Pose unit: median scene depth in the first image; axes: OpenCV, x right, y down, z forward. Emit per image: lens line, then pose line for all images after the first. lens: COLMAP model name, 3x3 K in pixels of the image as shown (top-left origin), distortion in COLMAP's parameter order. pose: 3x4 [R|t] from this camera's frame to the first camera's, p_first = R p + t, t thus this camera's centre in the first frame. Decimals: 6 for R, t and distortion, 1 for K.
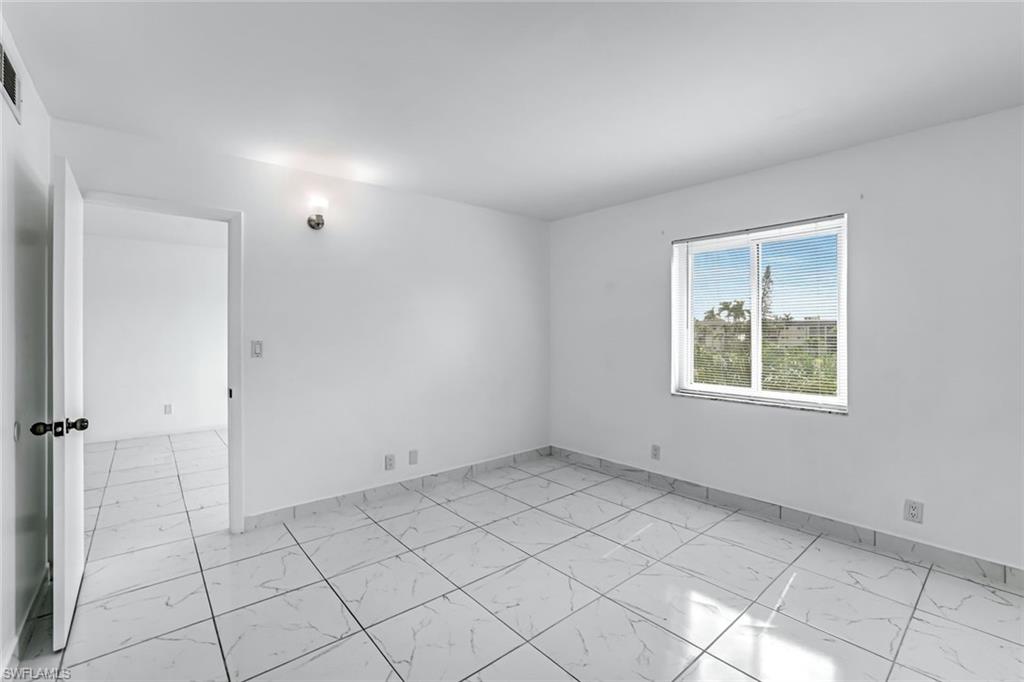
lens RADIAL K [[442.3, 0, 509.8], [0, 442.3, 337.9], [0, 0, 1]] dist [-0.013626, -0.000028]
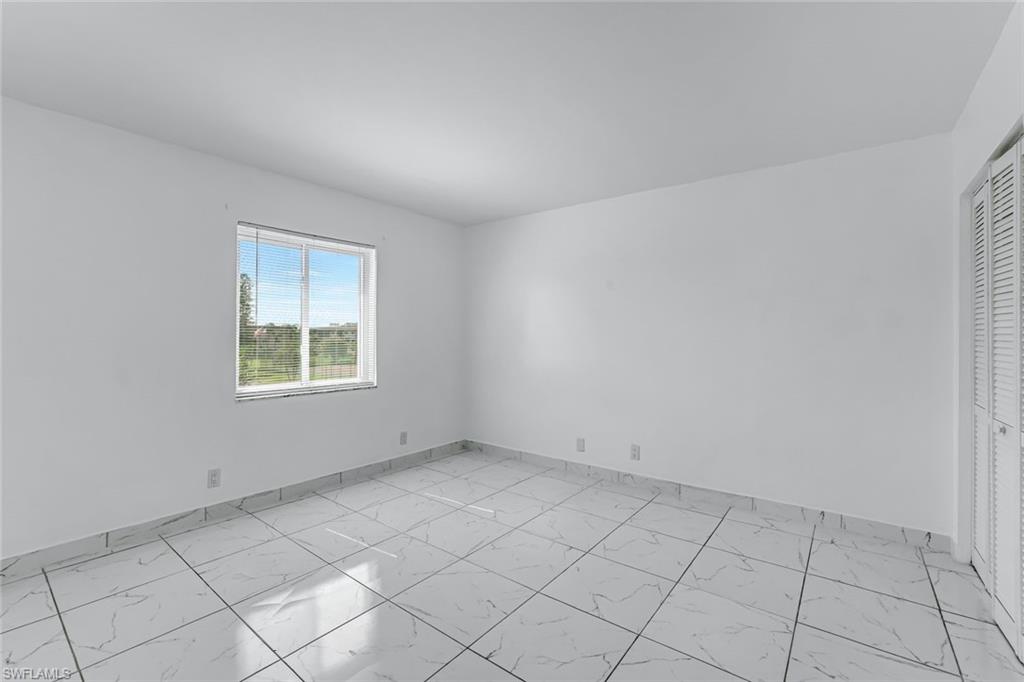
lens RADIAL K [[442.3, 0, 509.3], [0, 442.3, 337.6], [0, 0, 1]] dist [-0.013626, -0.000028]
pose [[-0.185669, -0.017958, 0.982448, -0.584340], [-0.004582, 0.999838, 0.017410, -0.012154], [-0.982602, -0.001269, -0.185722, 0.673210]]
